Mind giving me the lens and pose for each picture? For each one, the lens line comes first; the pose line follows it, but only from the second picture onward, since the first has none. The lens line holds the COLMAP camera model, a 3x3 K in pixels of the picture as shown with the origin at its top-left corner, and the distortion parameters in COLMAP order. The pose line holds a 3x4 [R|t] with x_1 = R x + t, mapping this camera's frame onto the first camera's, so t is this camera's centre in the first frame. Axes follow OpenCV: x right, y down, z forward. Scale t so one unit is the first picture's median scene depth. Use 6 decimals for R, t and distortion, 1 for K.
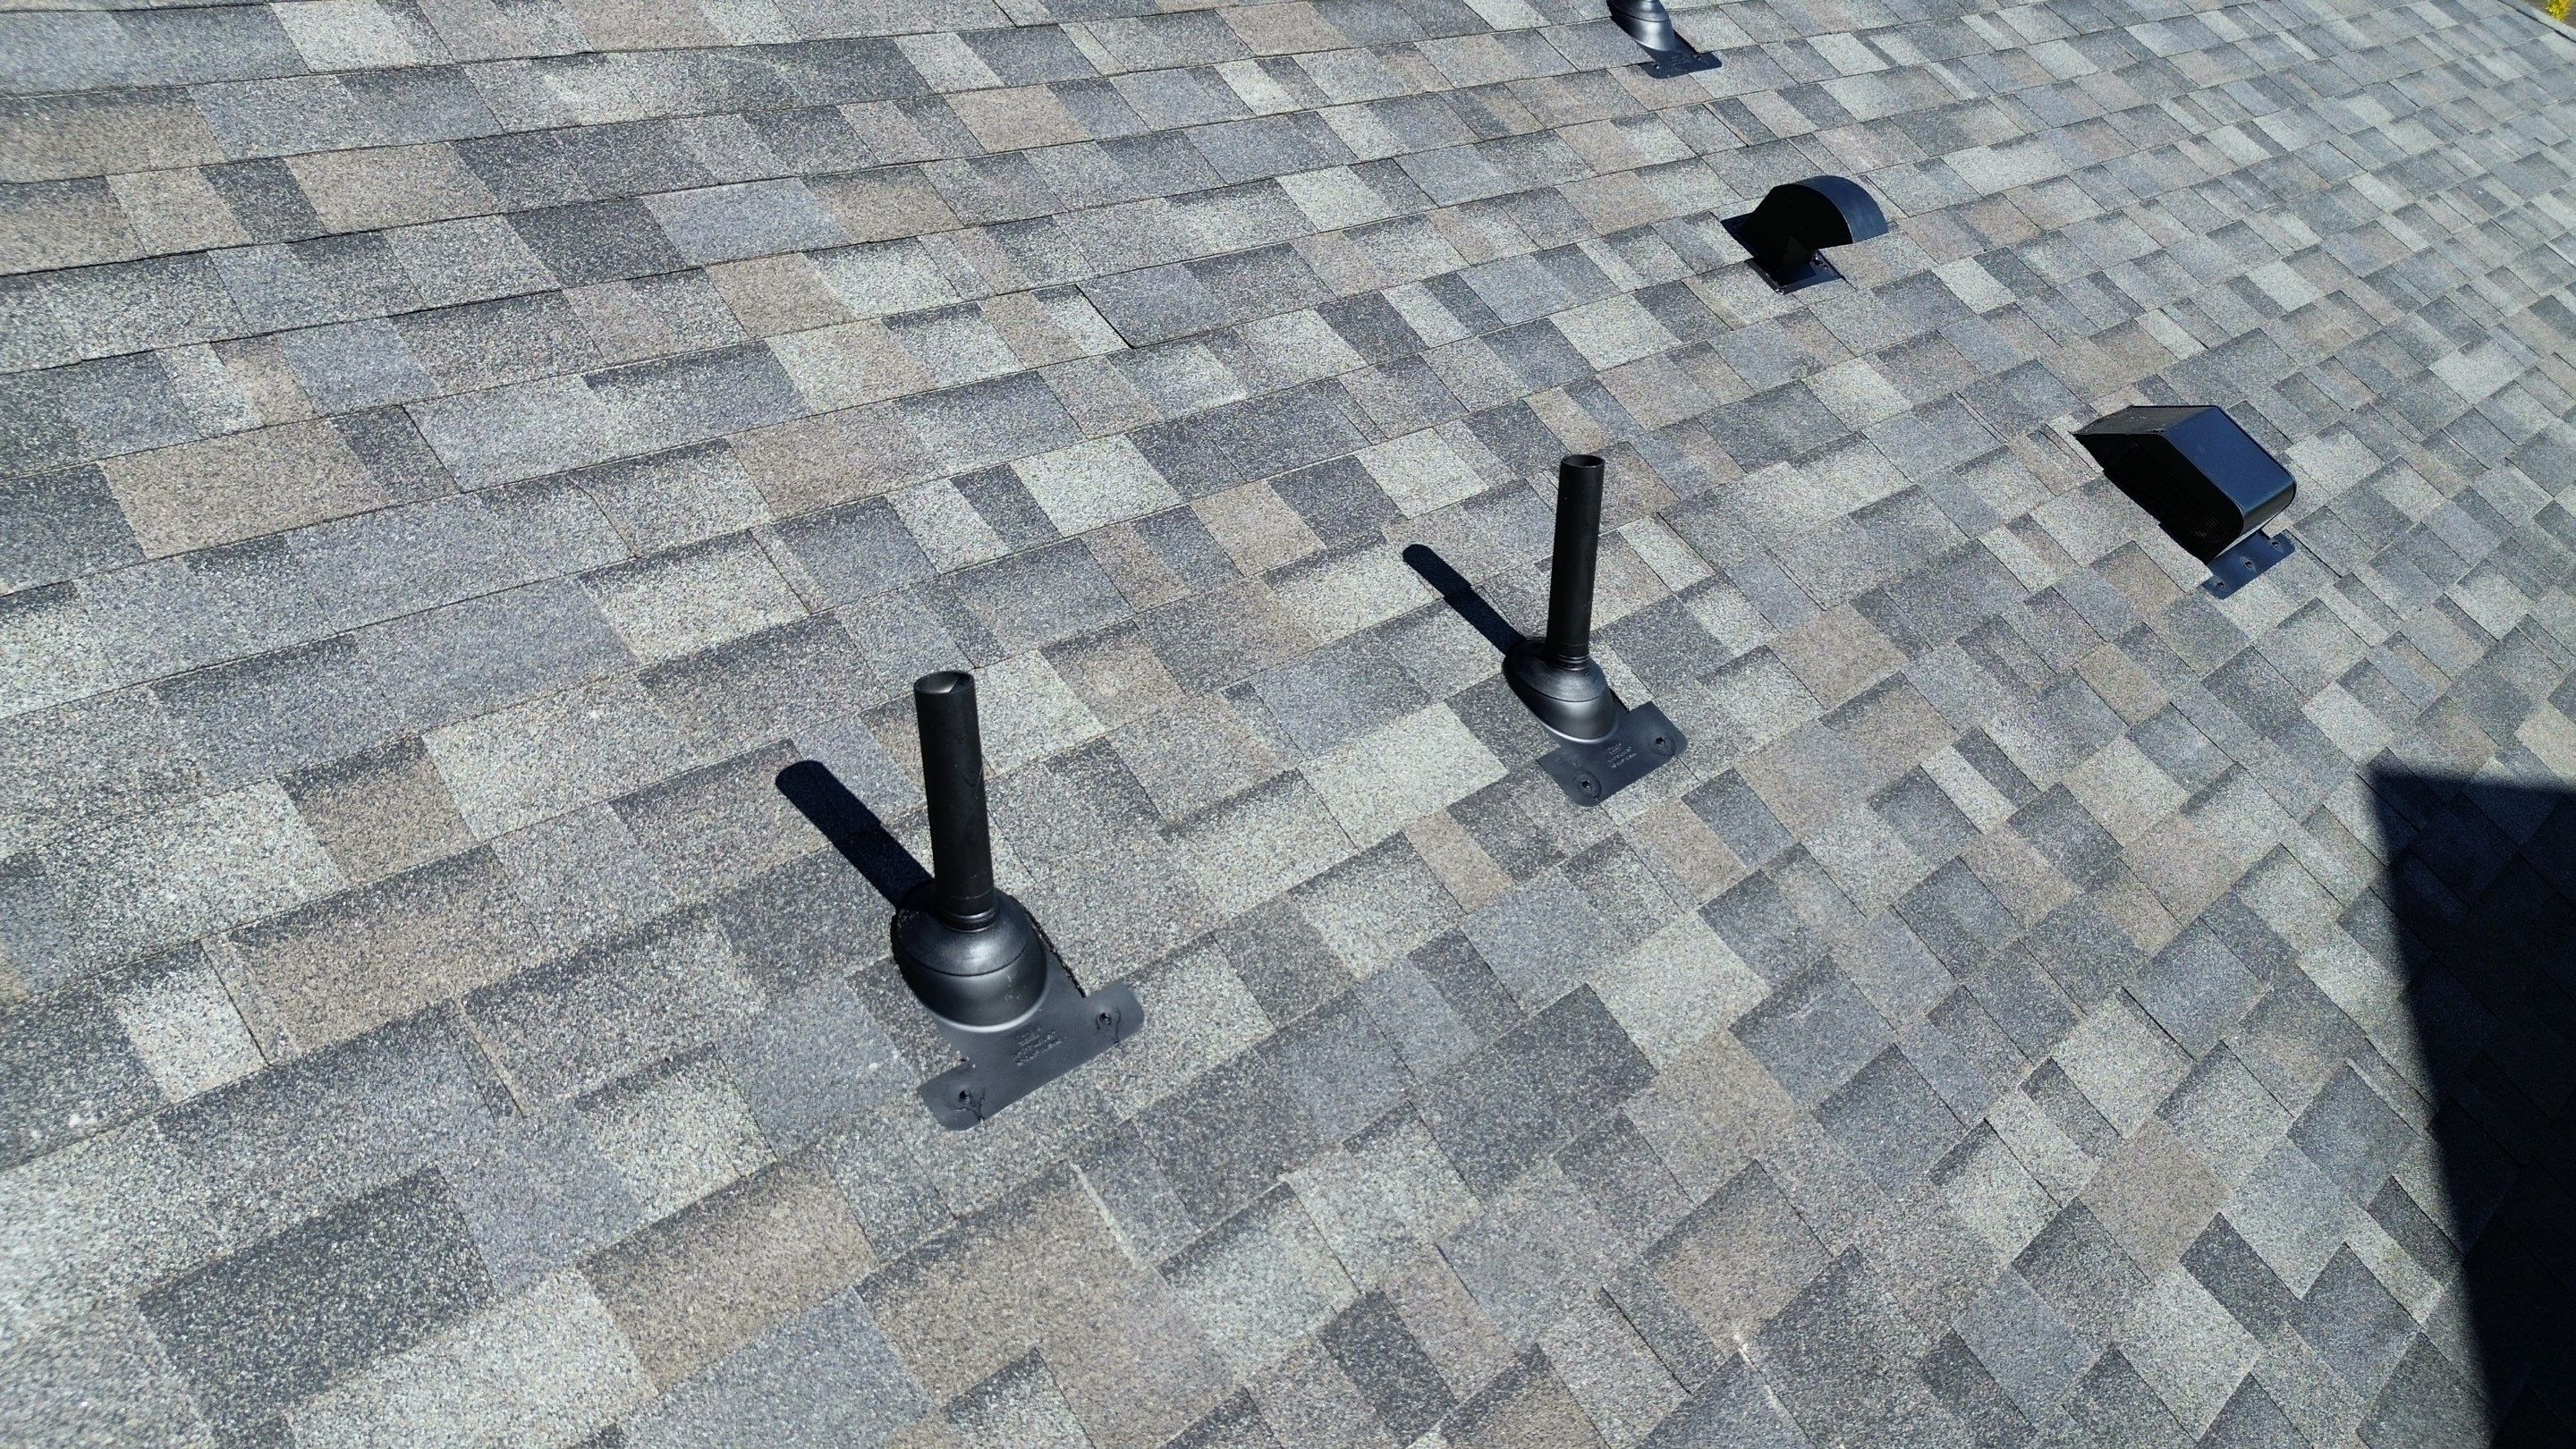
lens RADIAL K [[1825.2, 0, 1284.6], [0, 1825.2, 735.2], [0, 0, 1]] dist [0.072469, -0.076470]
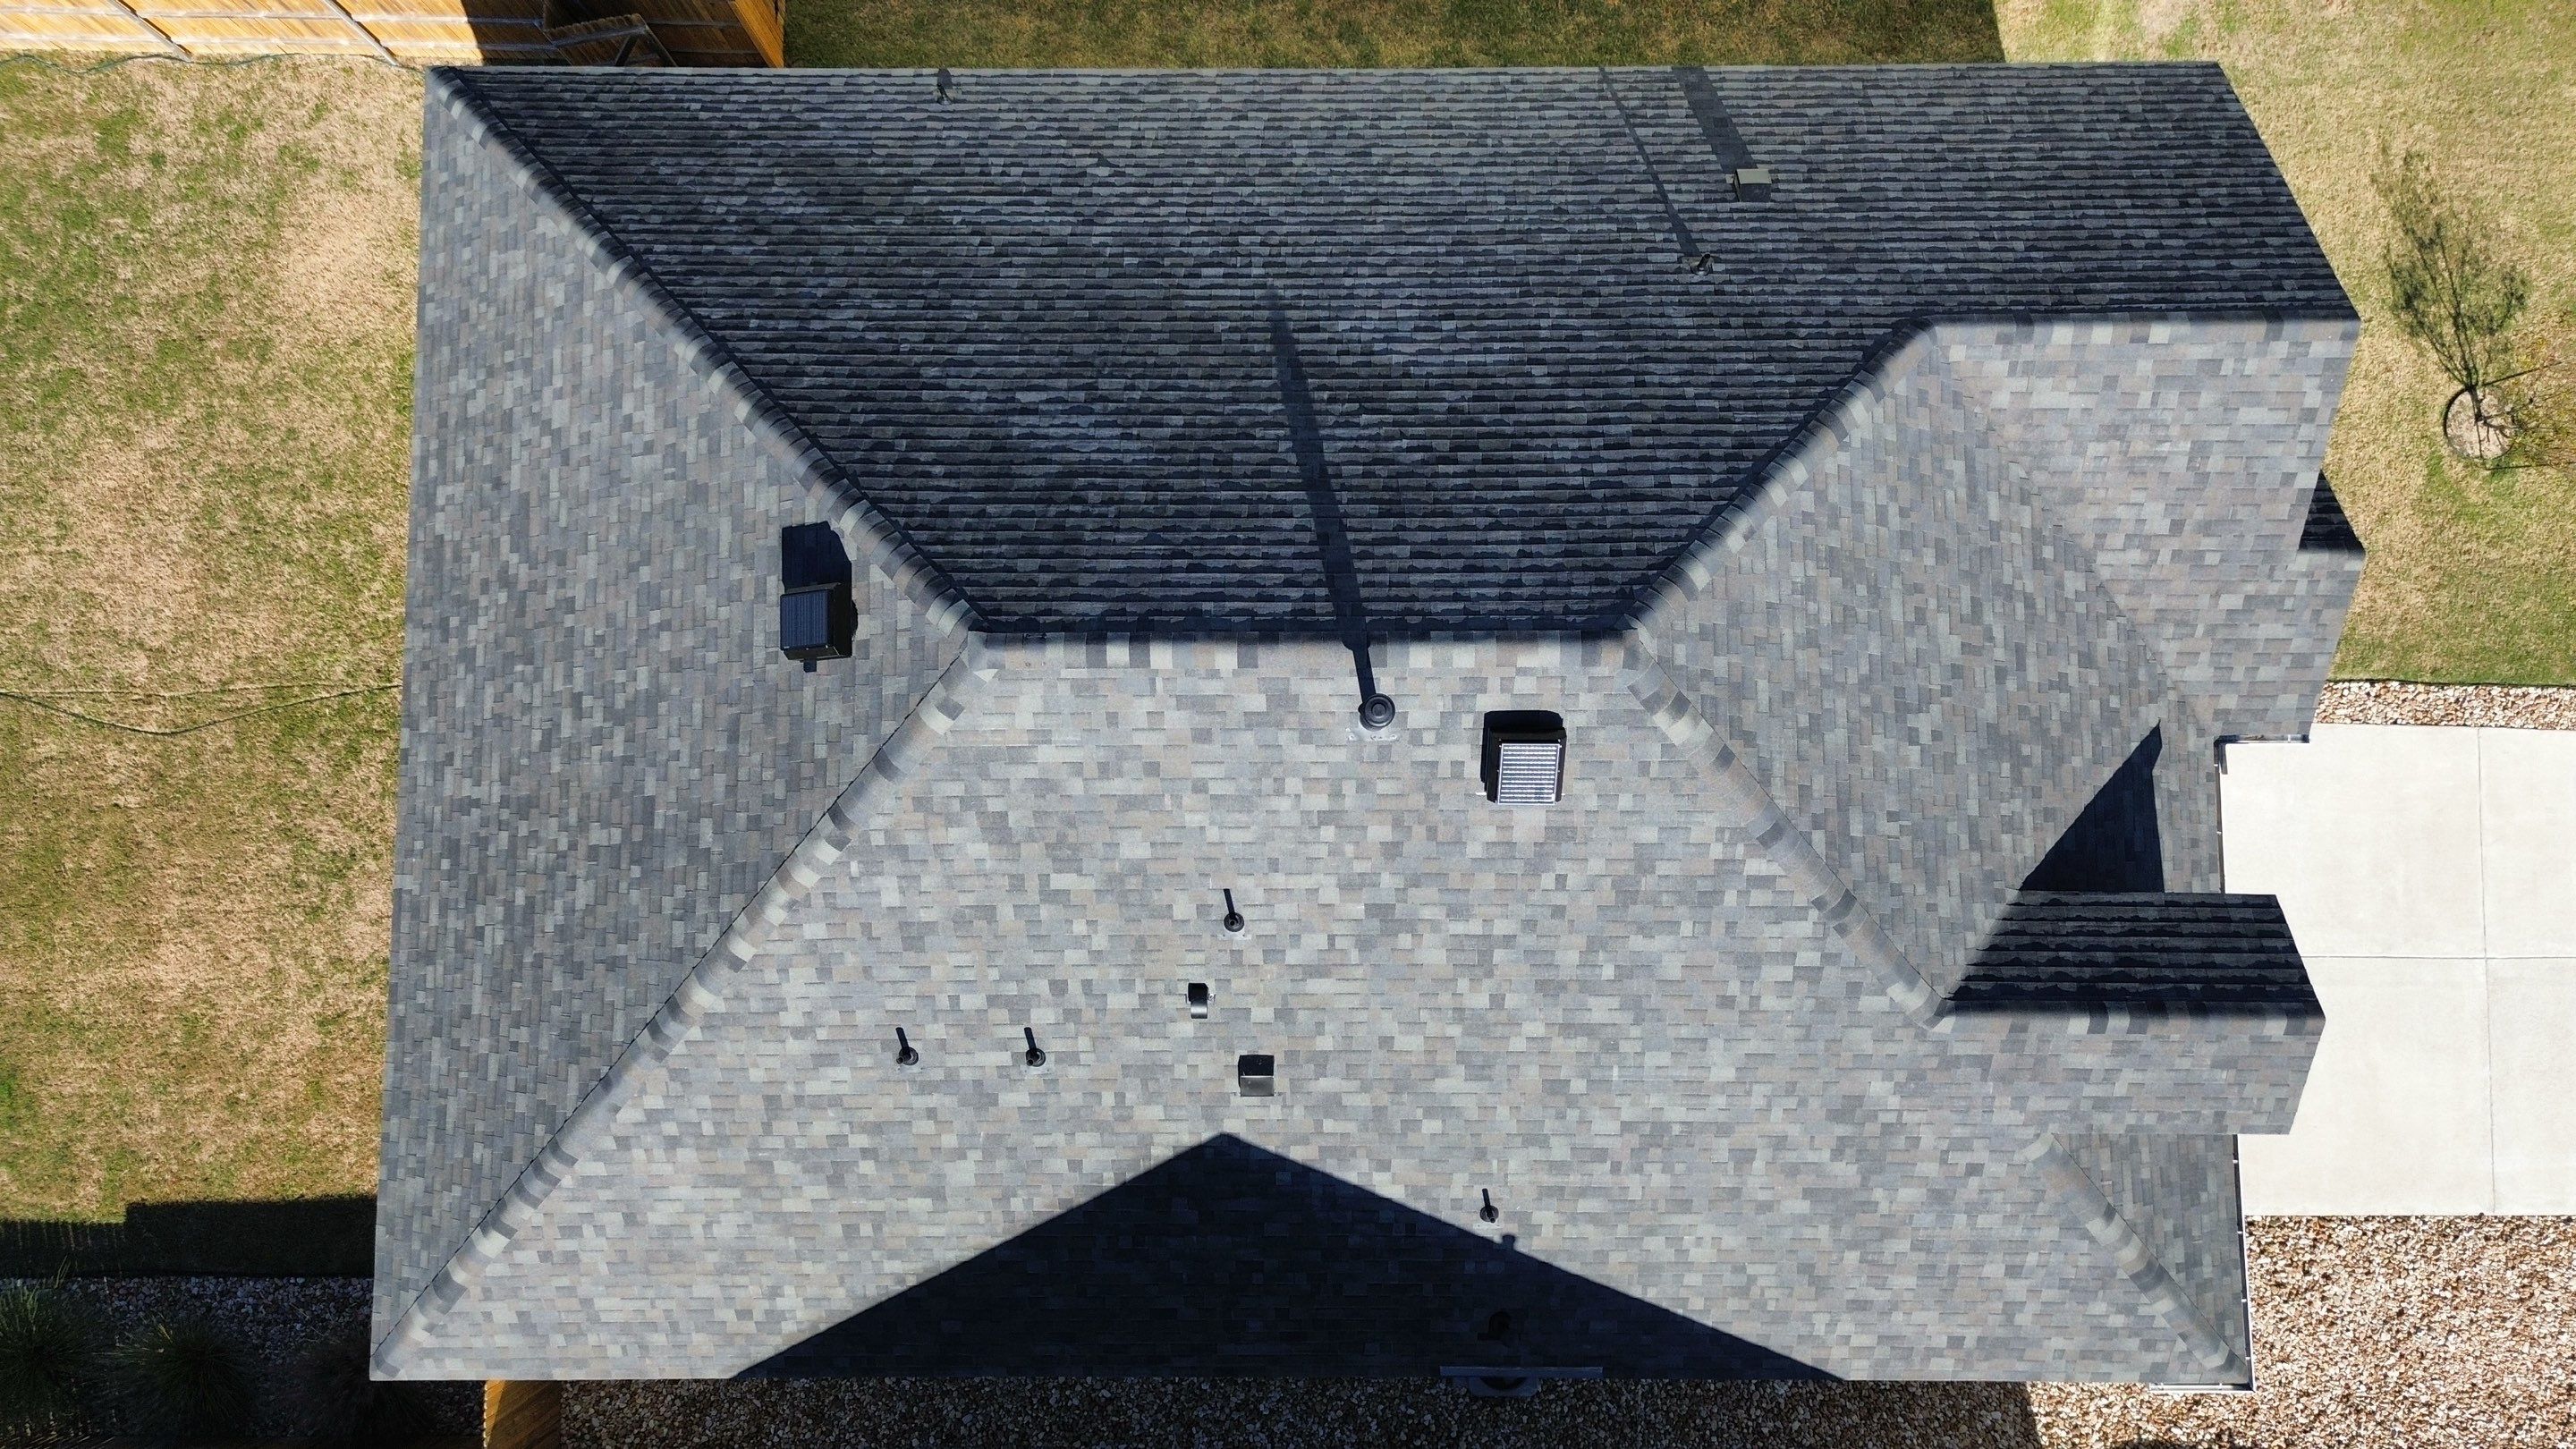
lens RADIAL K [[1825.2, 0, 1290.4], [0, 1825.2, 717.2], [0, 0, 1]] dist [0.072469, -0.076470]
pose [[0.710450, 0.701370, -0.057806, 0.213342], [-0.307641, 0.383397, 0.870841, -3.967869], [0.632944, -0.600905, 0.488155, -0.451195]]
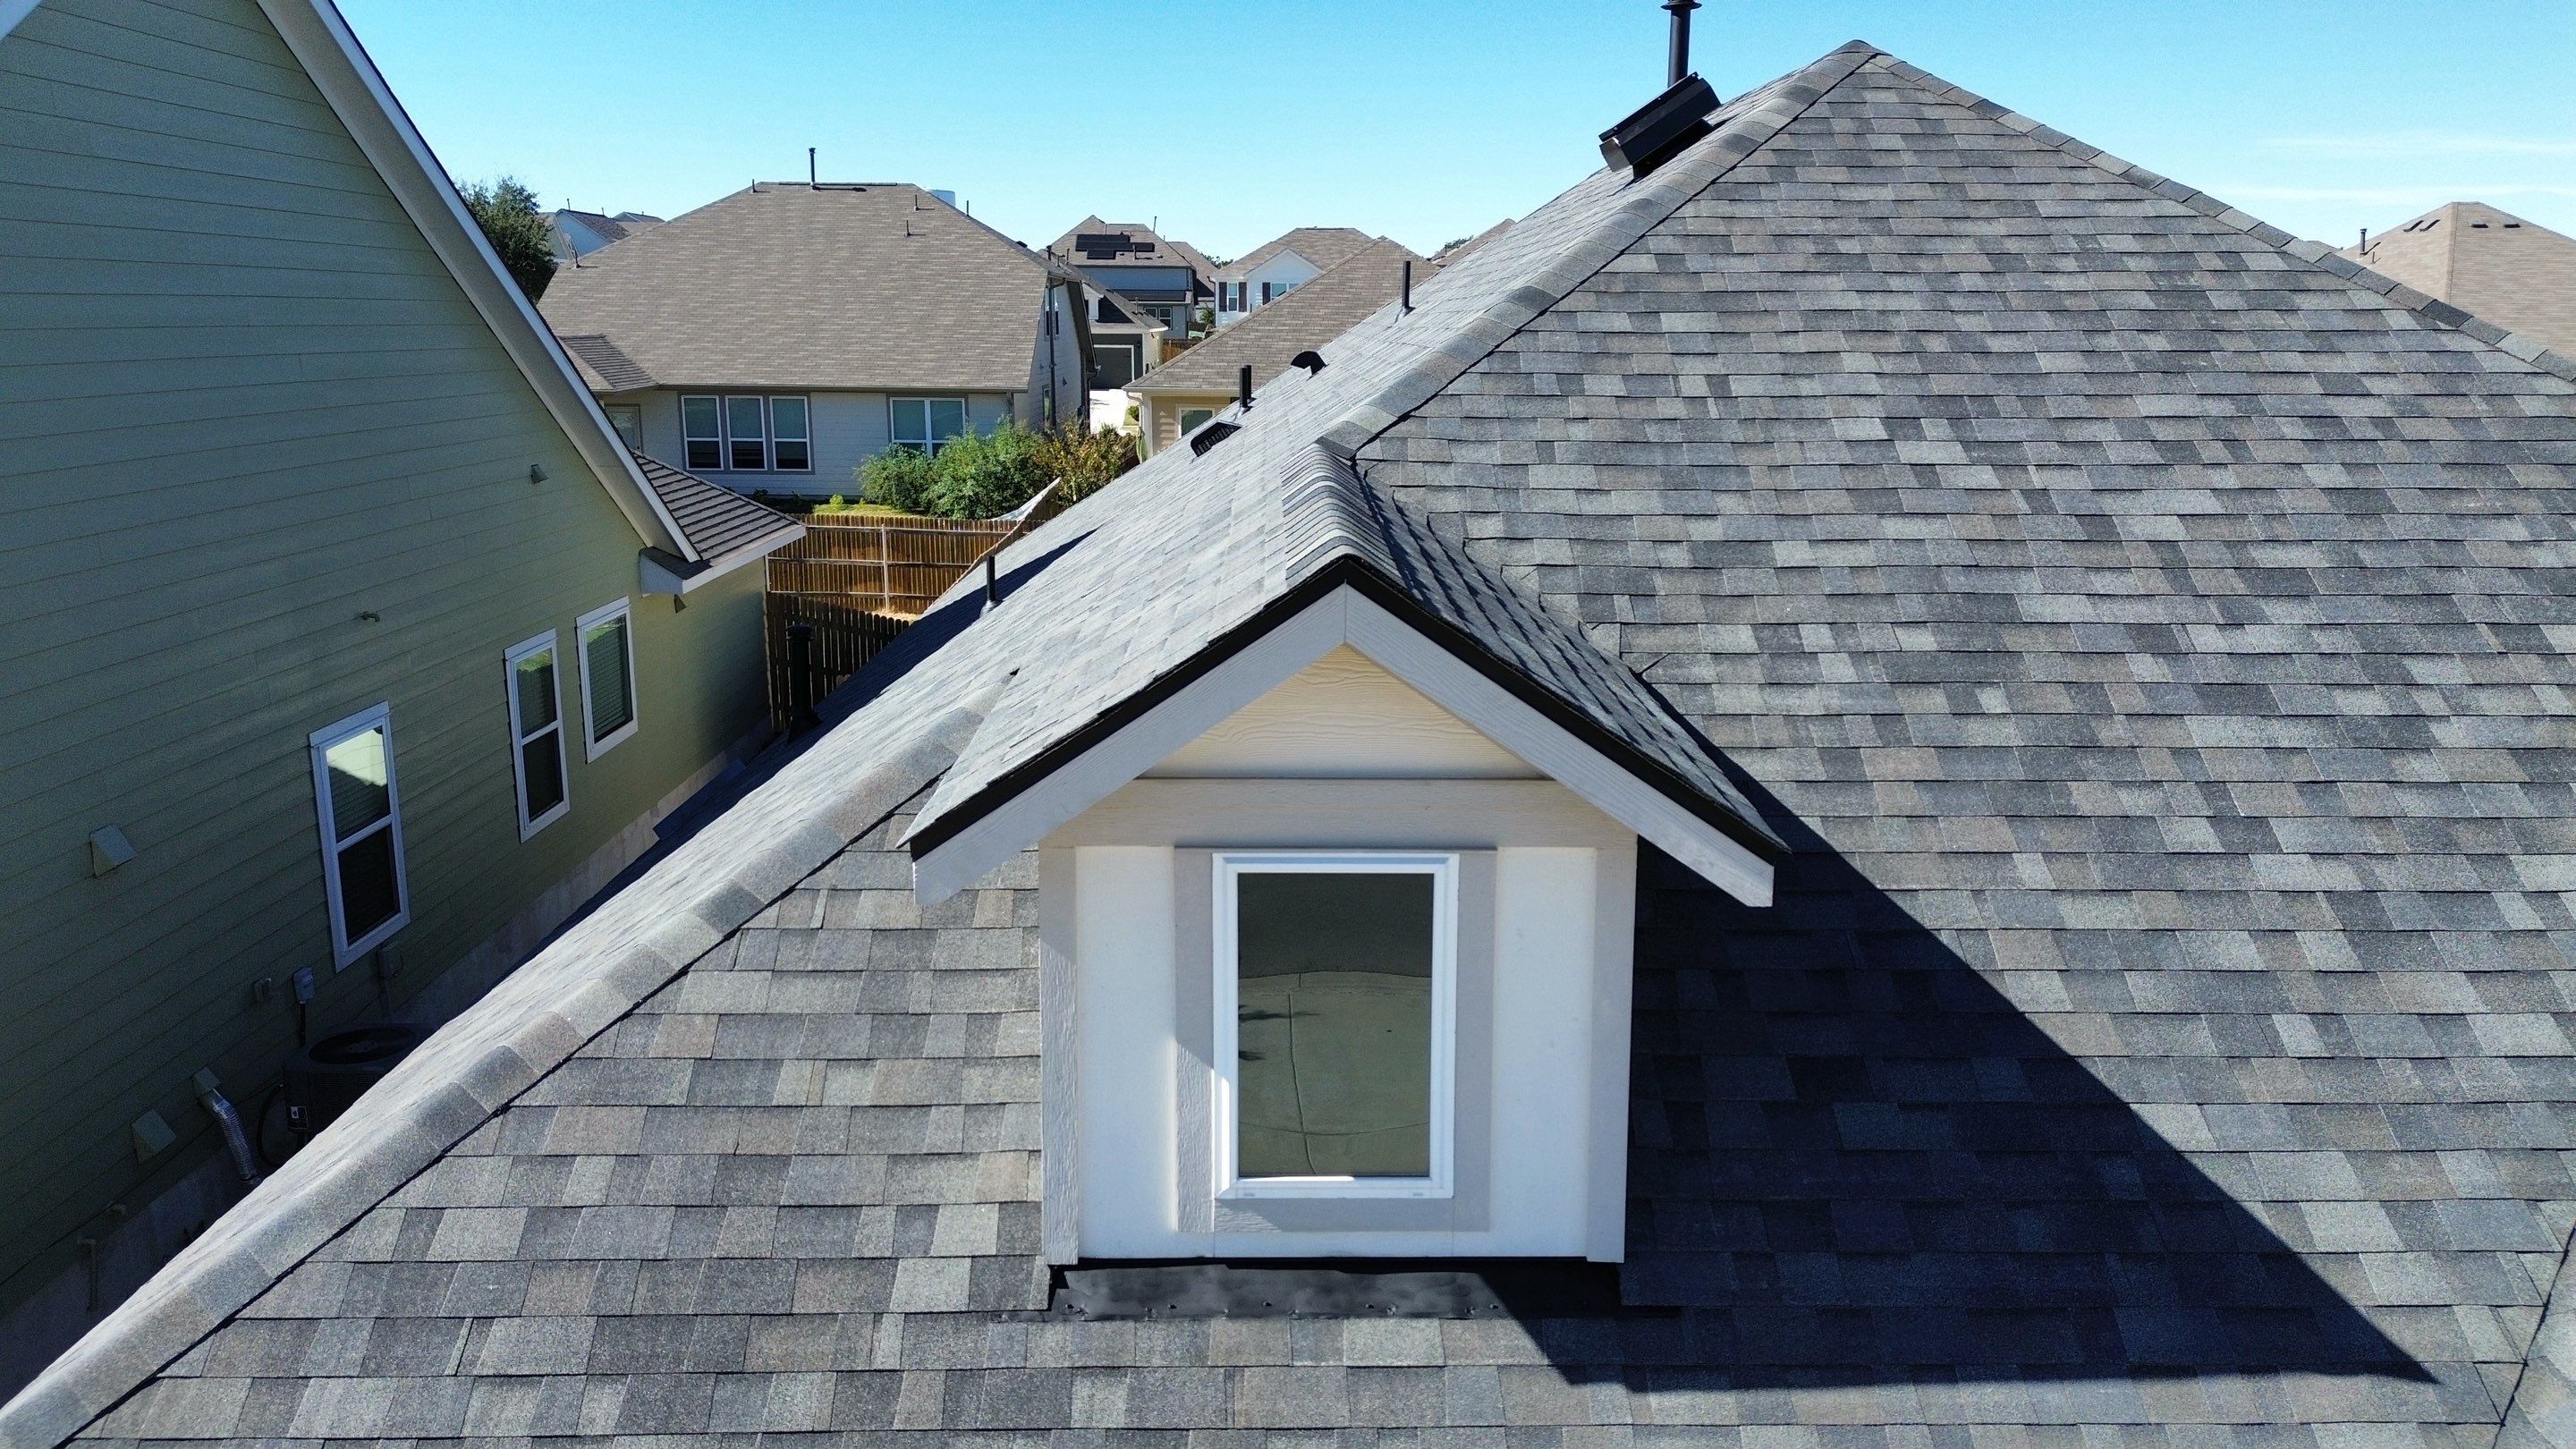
lens RADIAL K [[1825.2, 0, 1276.3], [0, 1825.2, 716.0], [0, 0, 1]] dist [0.072469, -0.076470]
pose [[-0.698483, 0.156310, -0.698347, 2.770296], [-0.315326, 0.808789, 0.496418, -1.397582], [0.642411, 0.566946, -0.515636, 3.038573]]
